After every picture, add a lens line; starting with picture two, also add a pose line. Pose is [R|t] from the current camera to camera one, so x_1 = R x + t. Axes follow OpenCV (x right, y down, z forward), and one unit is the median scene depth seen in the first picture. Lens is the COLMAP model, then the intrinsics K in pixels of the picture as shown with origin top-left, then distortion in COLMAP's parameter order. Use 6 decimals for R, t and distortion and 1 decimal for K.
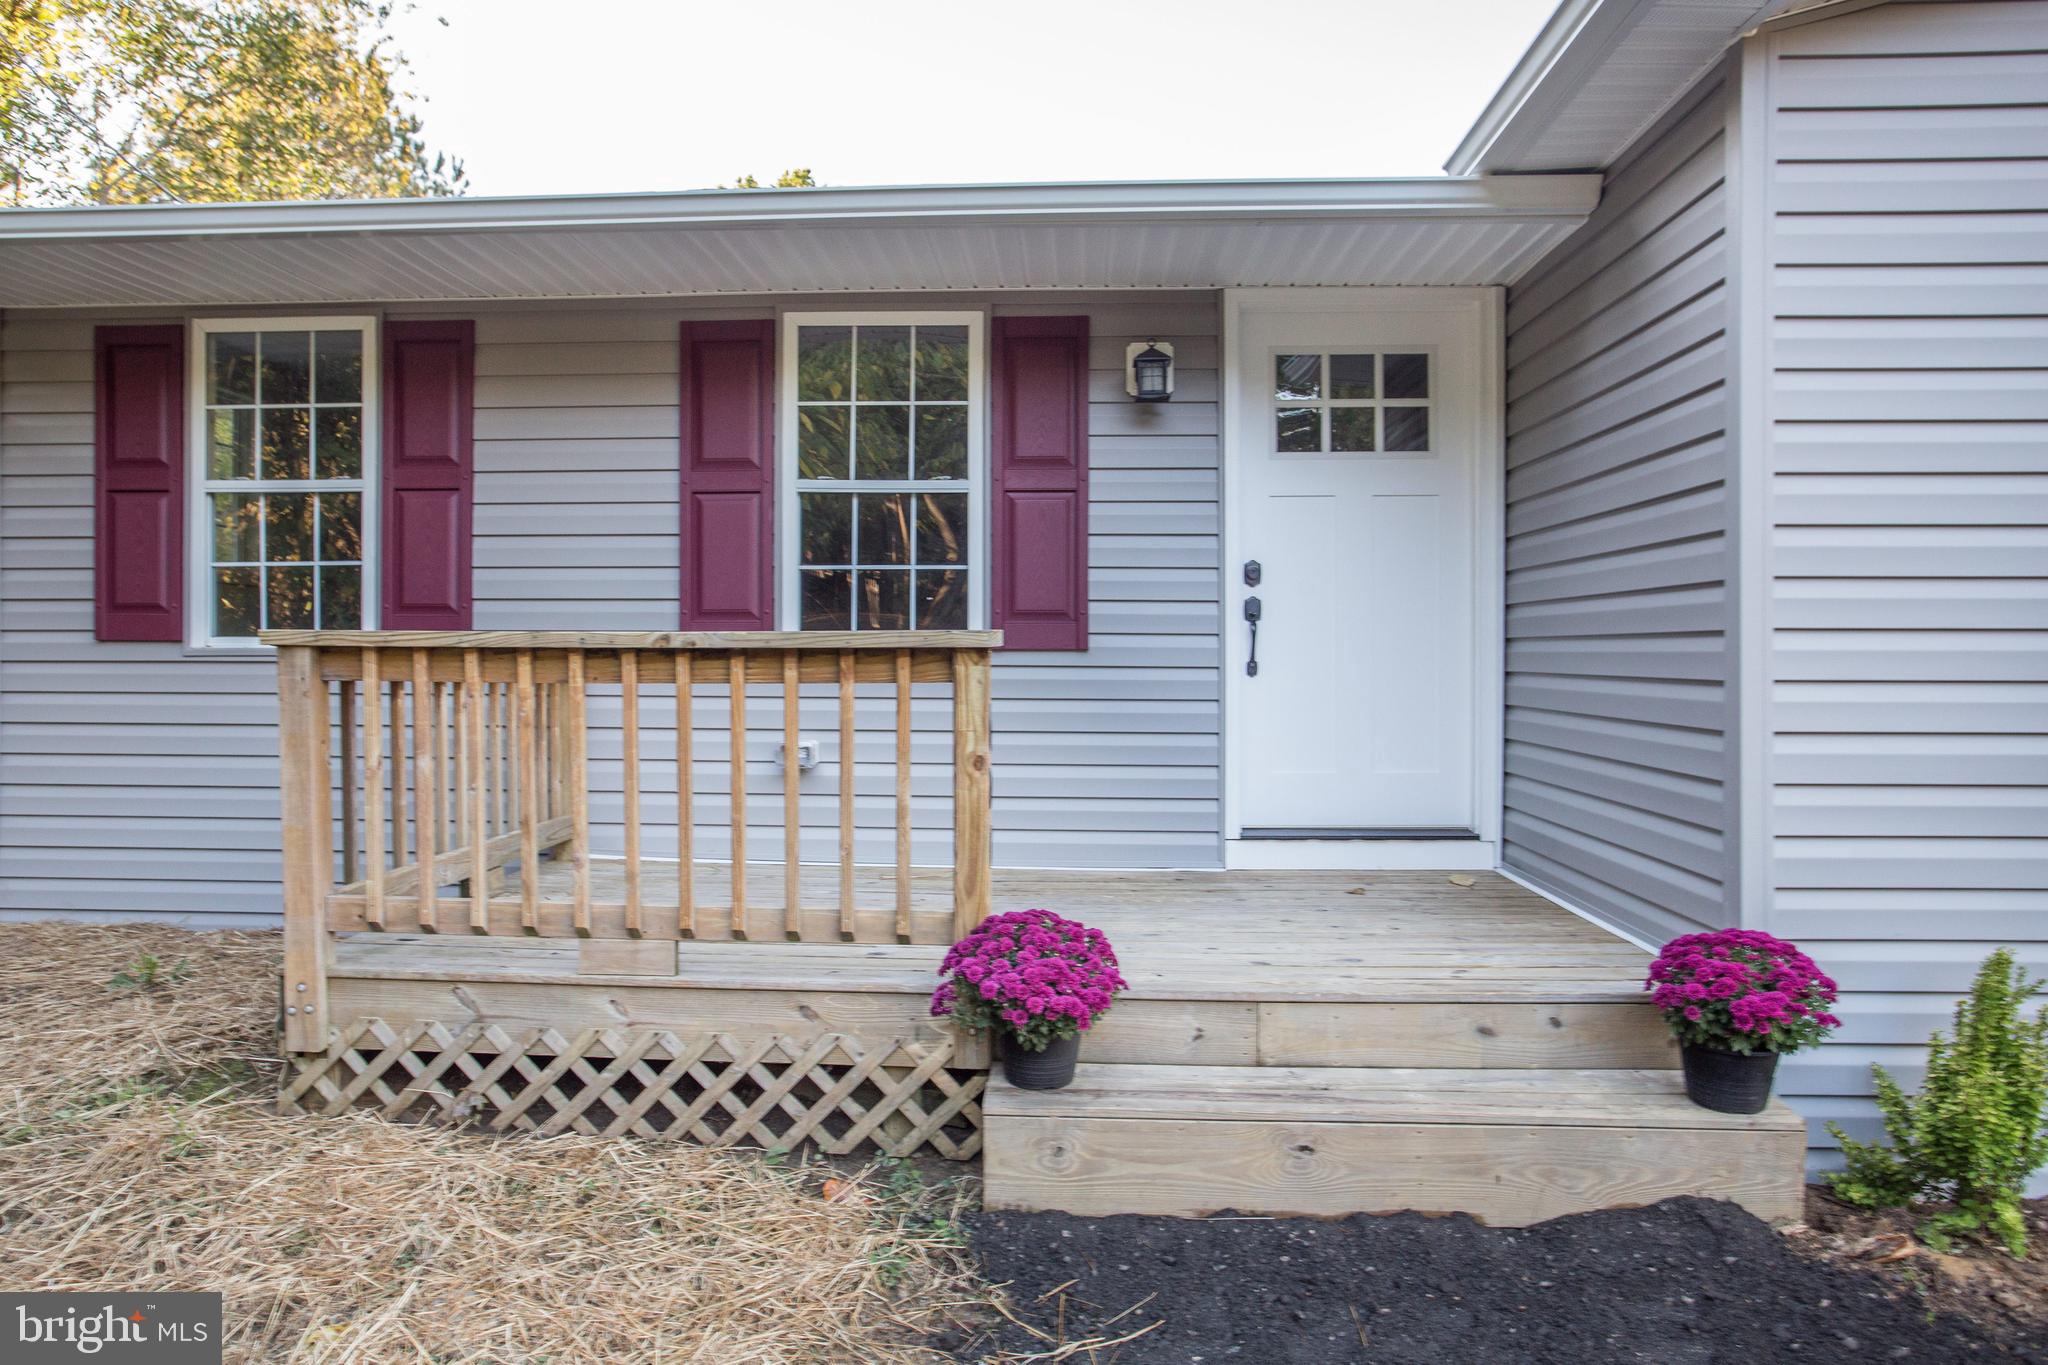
lens RADIAL K [[1341.7, 0, 981.3], [0, 1341.7, 678.2], [0, 0, 1]] dist [-0.064264, 0.054851]
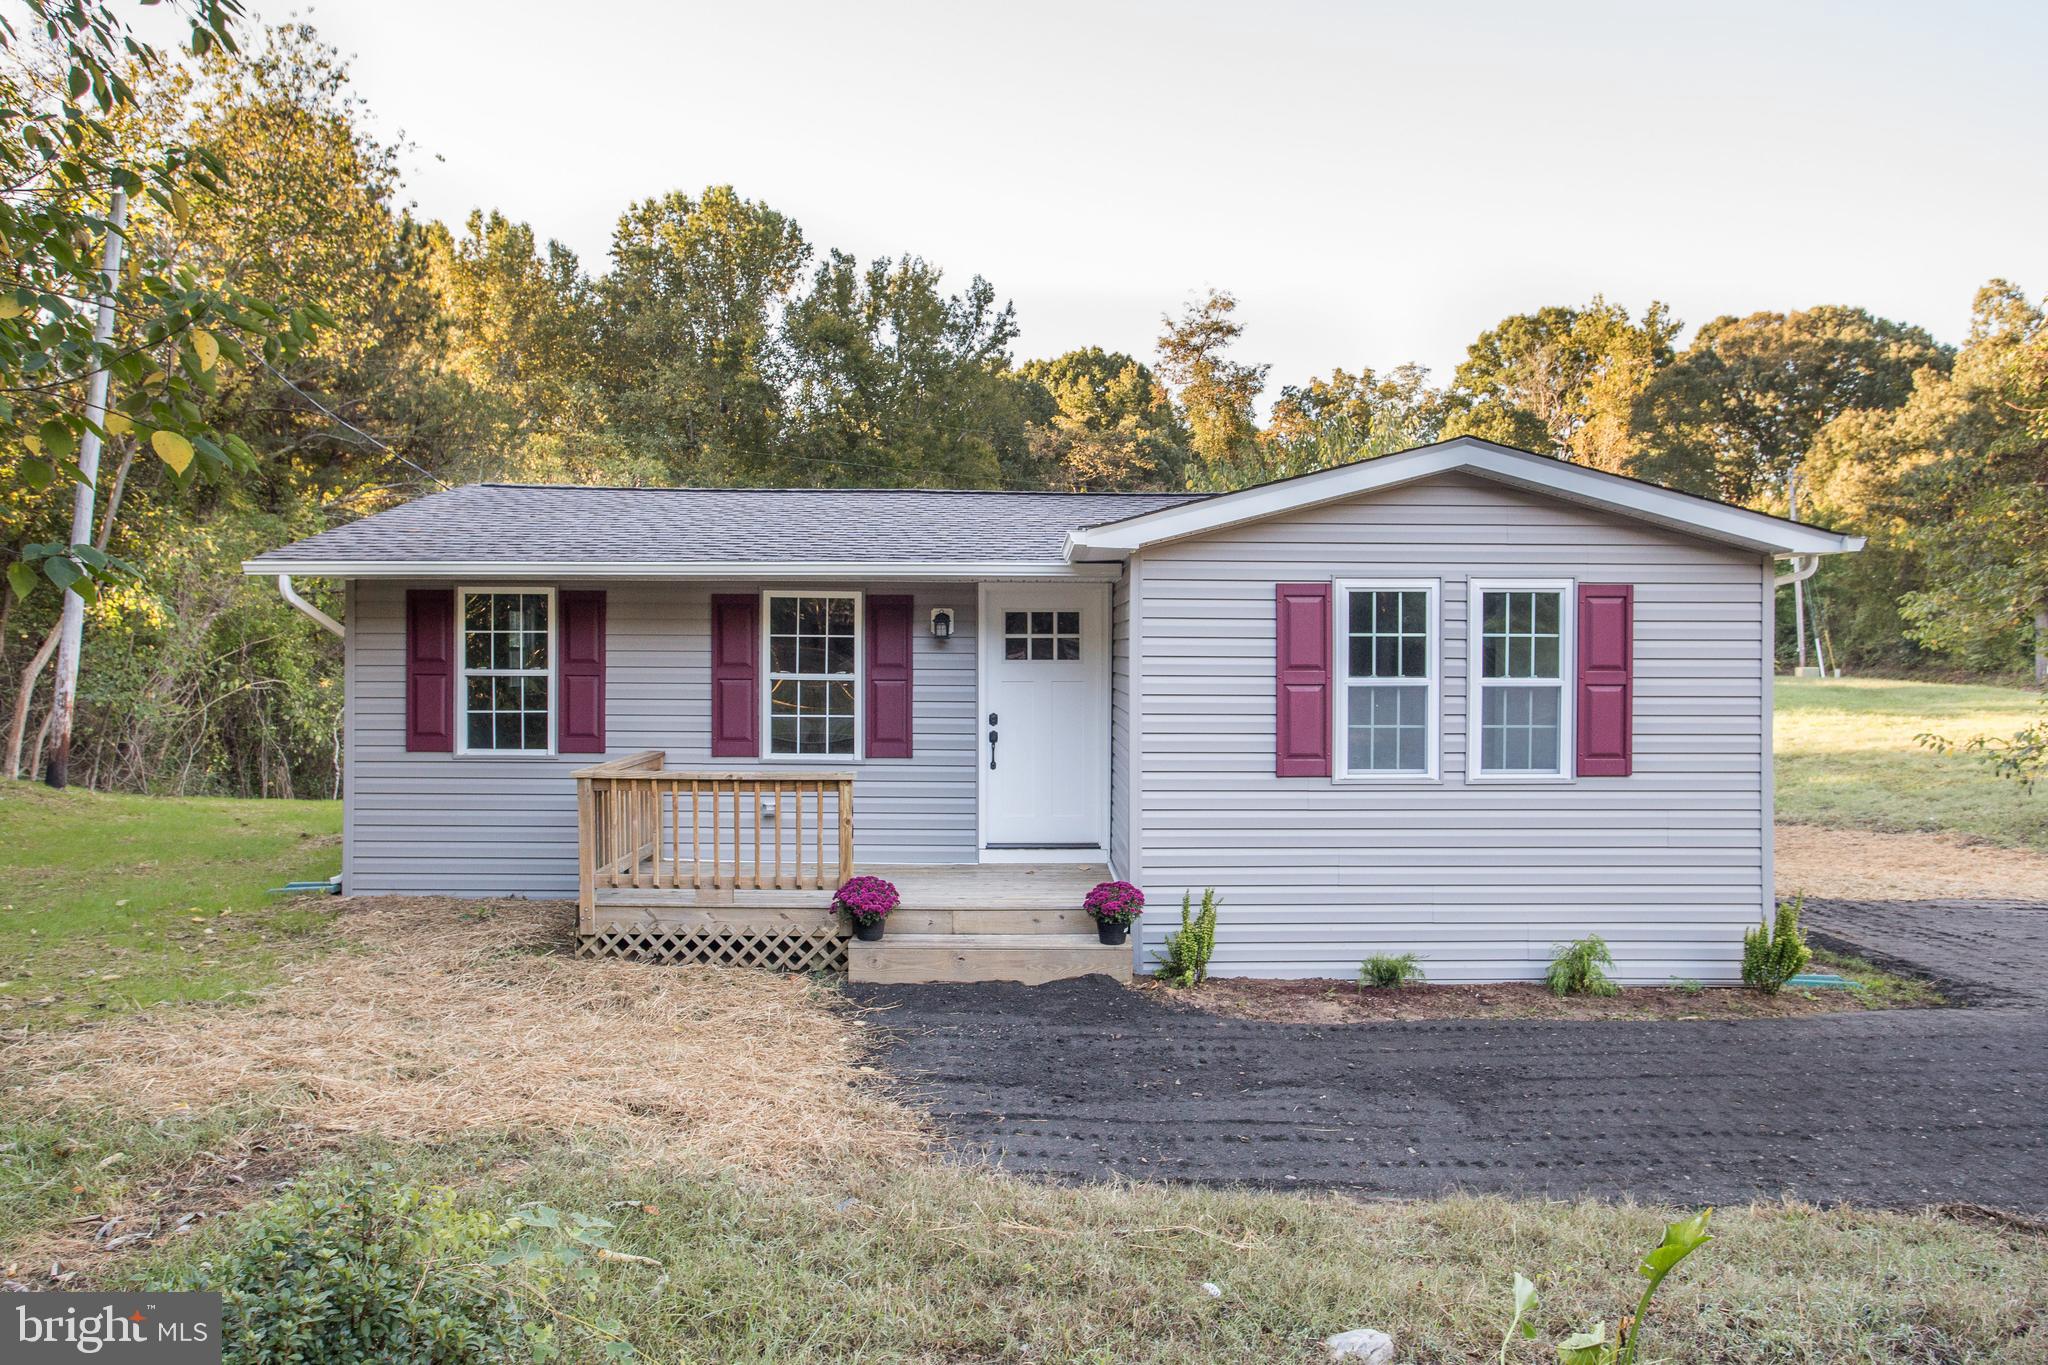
lens RADIAL K [[1418.1, 0, 997.3], [0, 1418.1, 659.5], [0, 0, 1]] dist [-0.042332, 0.002818]
pose [[0.998457, -0.000009, 0.055531, 0.134116], [0.000607, 0.999942, -0.010758, -0.223311], [-0.055528, 0.010775, 0.998399, -1.791161]]
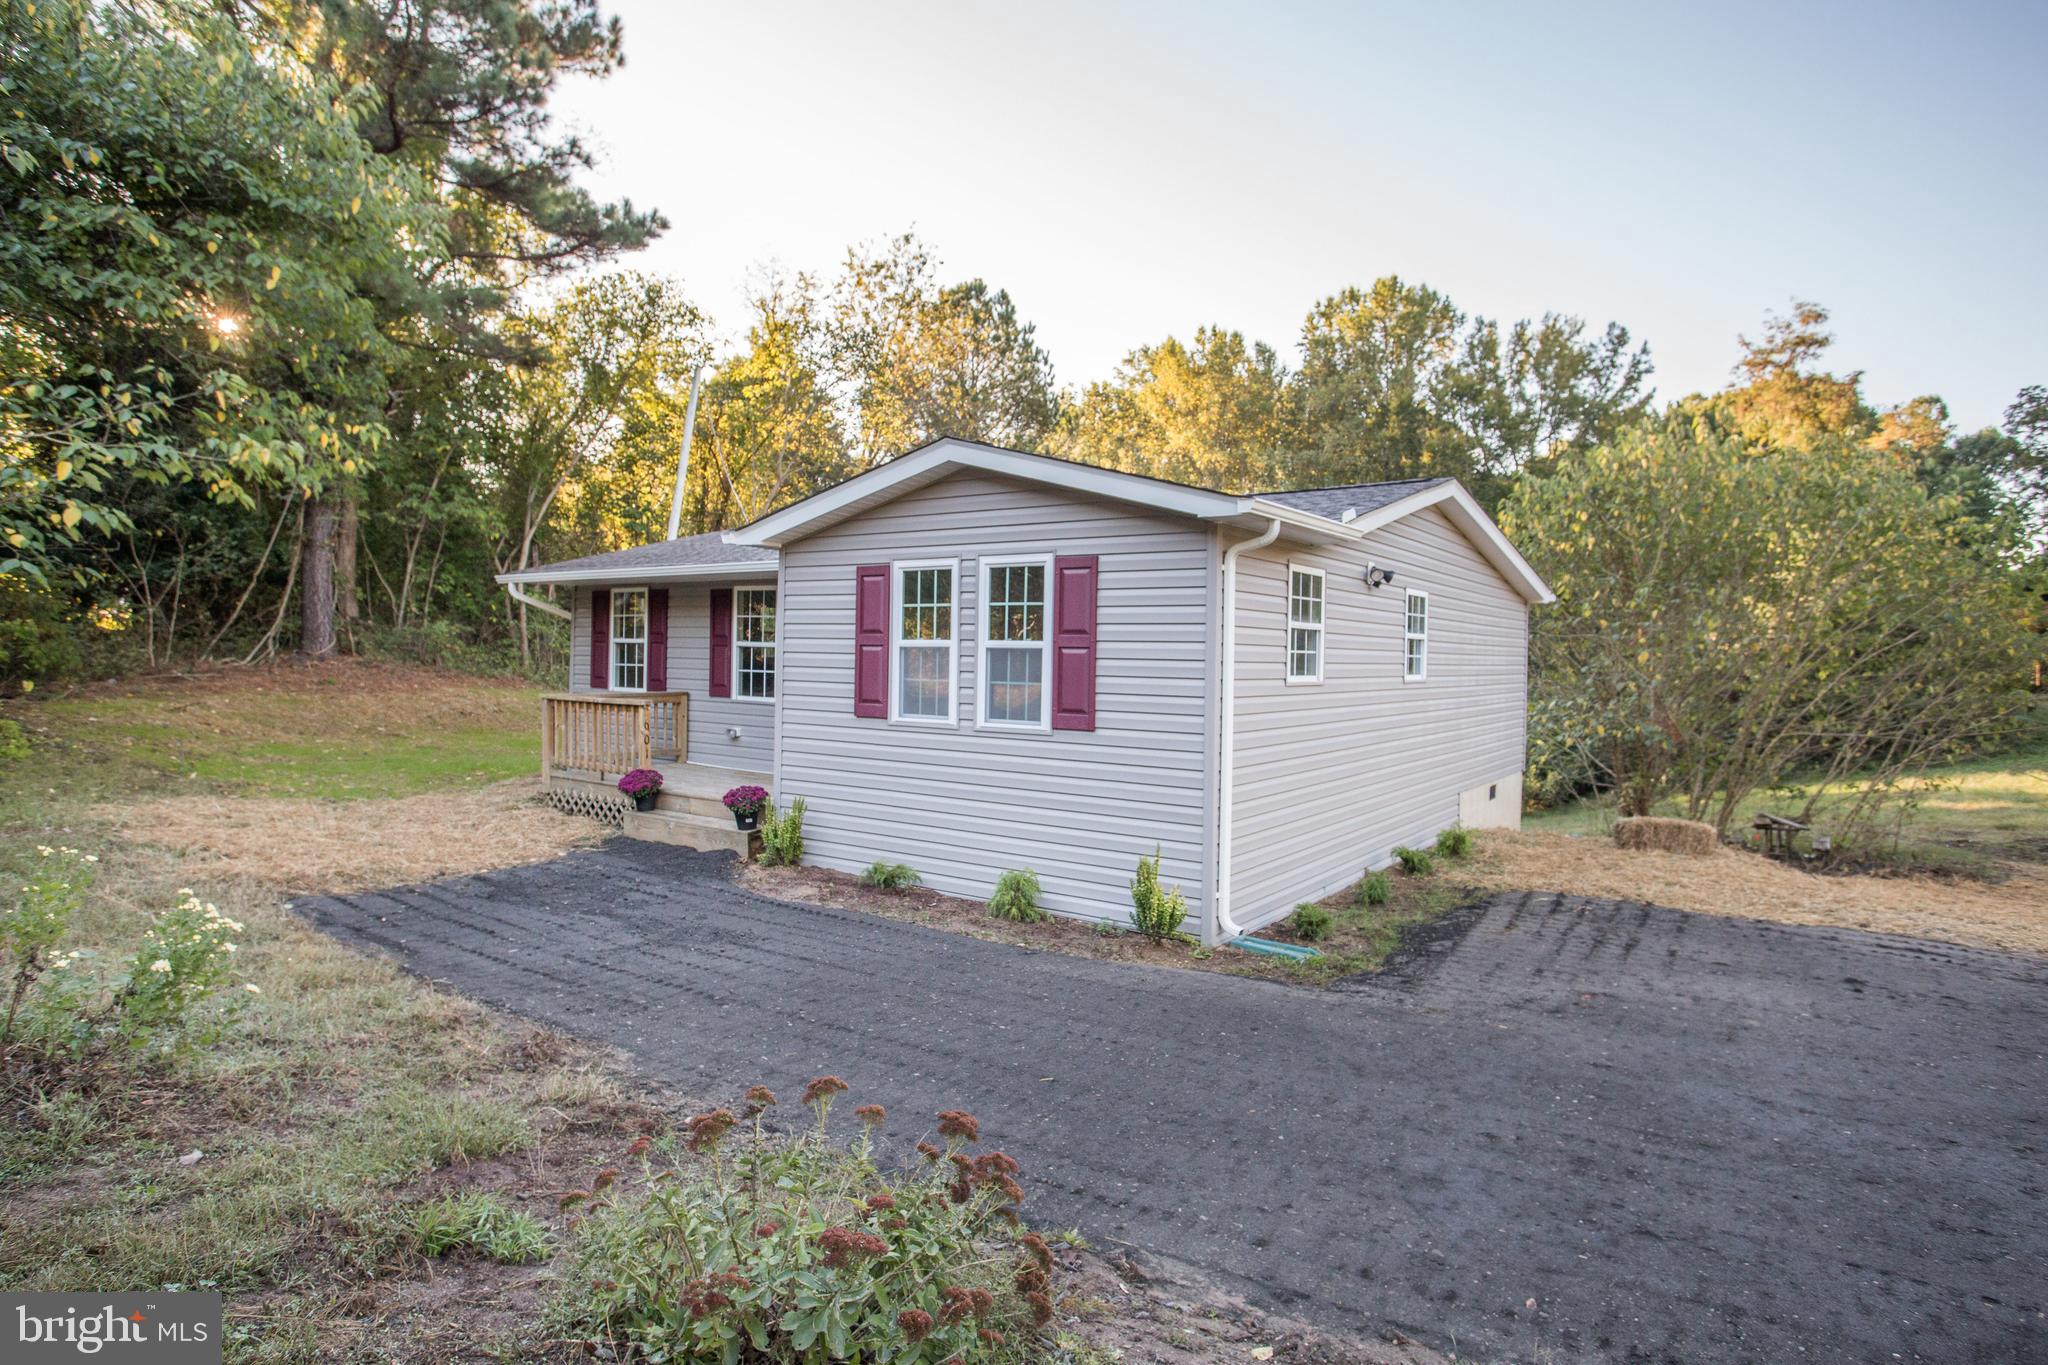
lens RADIAL K [[1096.4, 0, 1018.1], [0, 1096.4, 733.0], [0, 0, 1]] dist [-0.032899, 0.001308]
pose [[0.854949, 0.050317, -0.516266, 2.600265], [-0.024846, 0.998114, 0.056134, -0.148495], [0.518117, -0.035164, 0.854587, -1.216715]]
